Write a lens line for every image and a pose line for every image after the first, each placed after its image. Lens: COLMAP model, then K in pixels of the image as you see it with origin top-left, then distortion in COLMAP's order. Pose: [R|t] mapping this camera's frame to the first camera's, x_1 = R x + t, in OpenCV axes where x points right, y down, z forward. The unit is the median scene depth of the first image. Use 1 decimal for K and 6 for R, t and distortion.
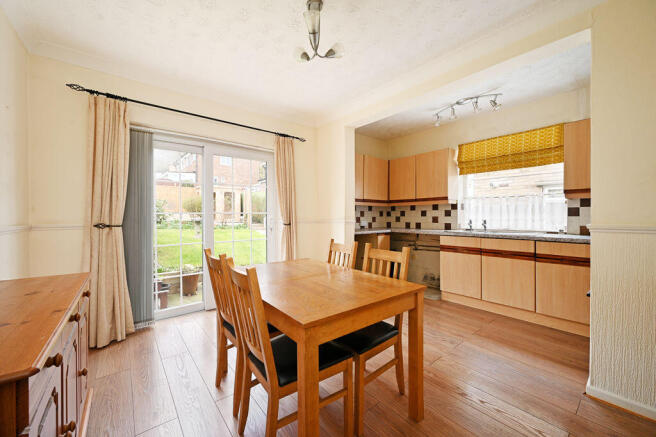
lens RADIAL K [[257.1, 0, 328.4], [0, 257.1, 217.0], [0, 0, 1]] dist [0.000876, 0.000036]
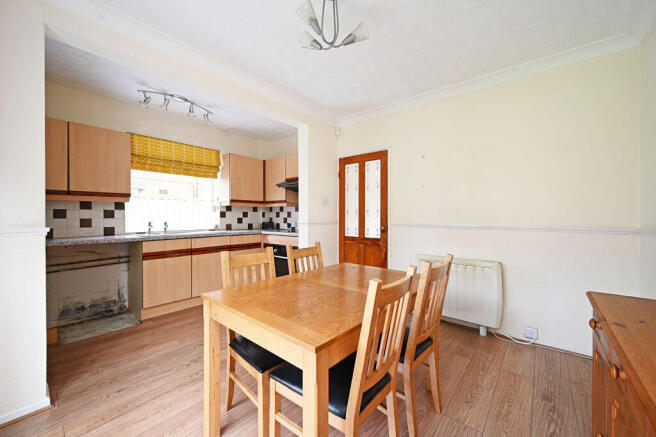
lens RADIAL K [[257.1, 0, 328.3], [0, 257.1, 216.5], [0, 0, 1]] dist [0.000876, 0.000036]
pose [[-0.193870, 0.003838, 0.981020, -0.480760], [0.007901, 0.999966, -0.002351, -0.000530], [-0.980995, 0.007295, -0.193894, 0.584650]]
